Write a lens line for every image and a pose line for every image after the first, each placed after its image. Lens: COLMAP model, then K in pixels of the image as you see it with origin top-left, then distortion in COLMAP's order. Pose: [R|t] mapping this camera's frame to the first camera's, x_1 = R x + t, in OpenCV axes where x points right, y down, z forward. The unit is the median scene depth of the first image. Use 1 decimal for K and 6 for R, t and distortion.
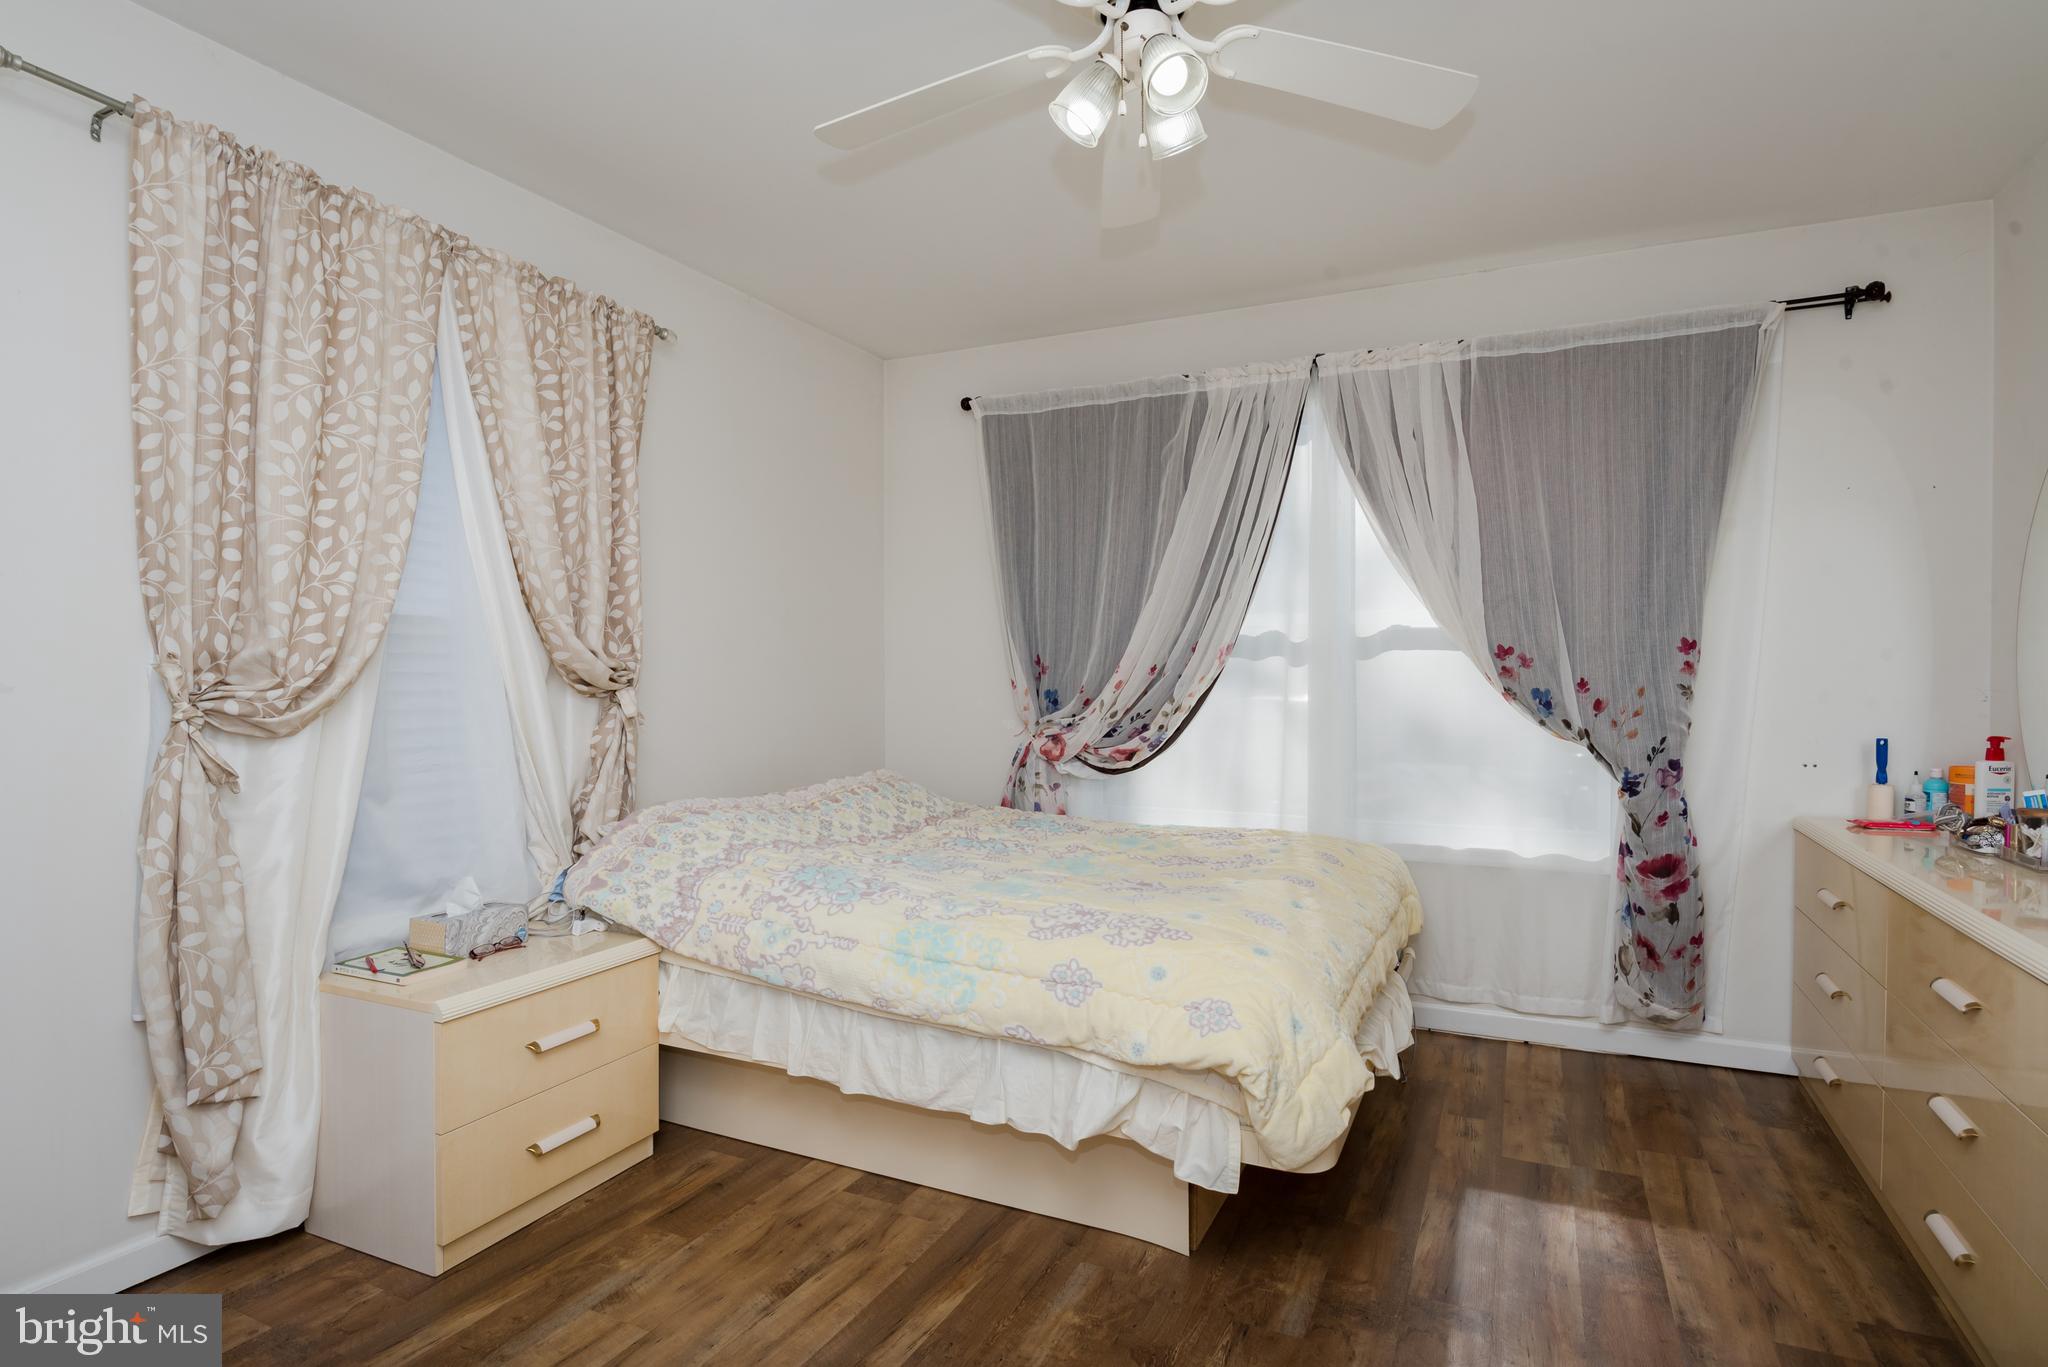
lens RADIAL K [[1003.2, 0, 1007.7], [0, 1003.2, 681.5], [0, 0, 1]] dist [-0.016786, -0.002308]
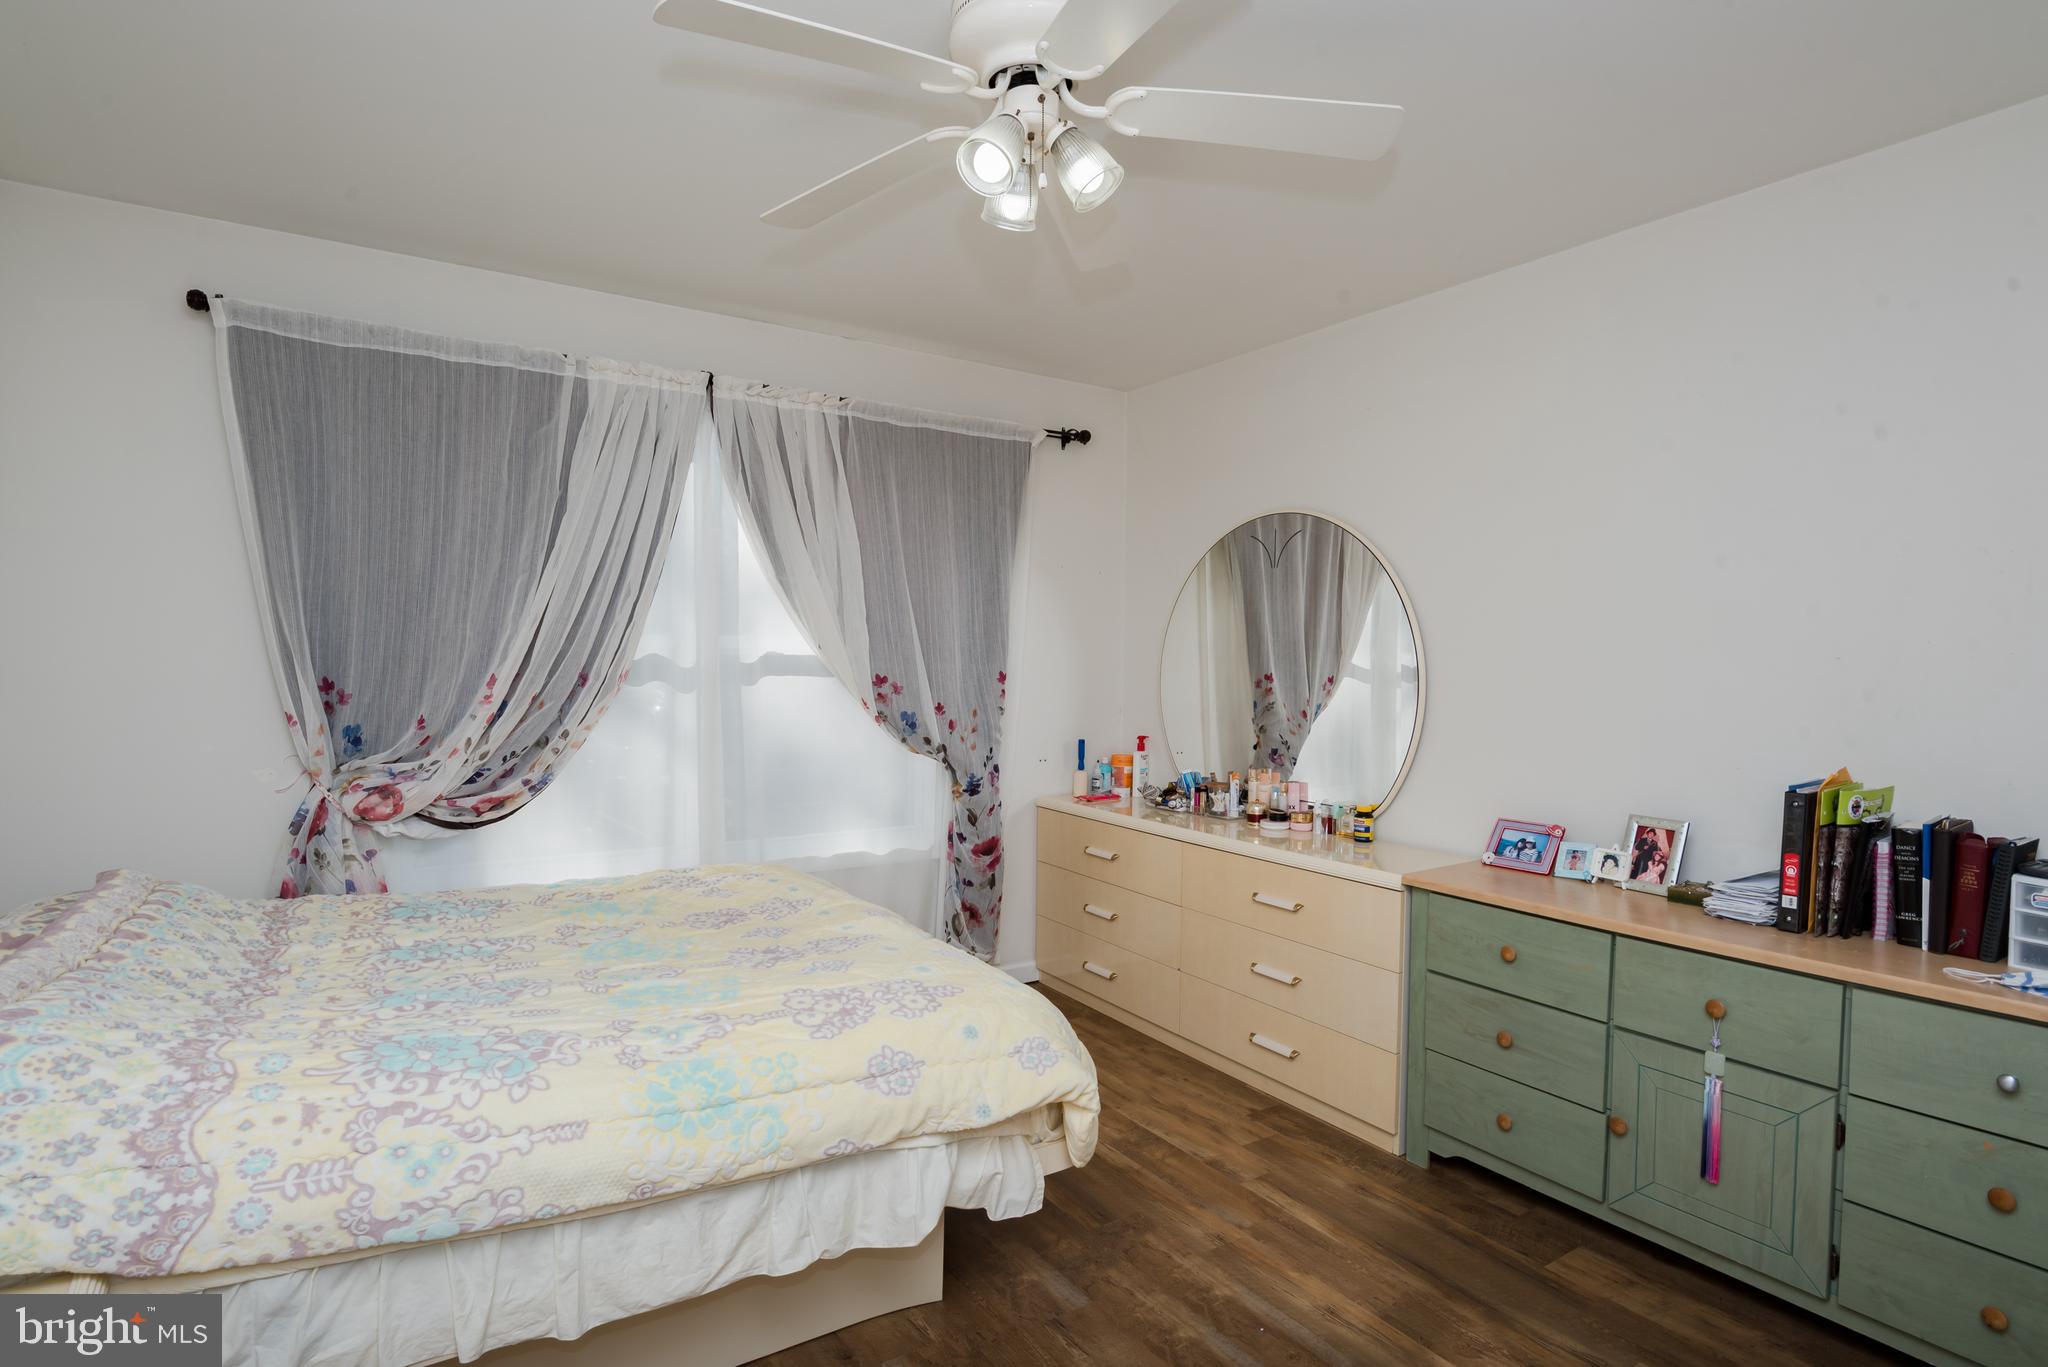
lens RADIAL K [[1003.2, 0, 1008.1], [0, 1003.2, 686.6], [0, 0, 1]] dist [-0.016786, -0.002308]
pose [[0.543062, -0.014196, 0.839572, -0.405726], [-0.001786, 0.999835, 0.018062, -0.045172], [-0.839691, -0.011308, 0.542947, 0.255572]]
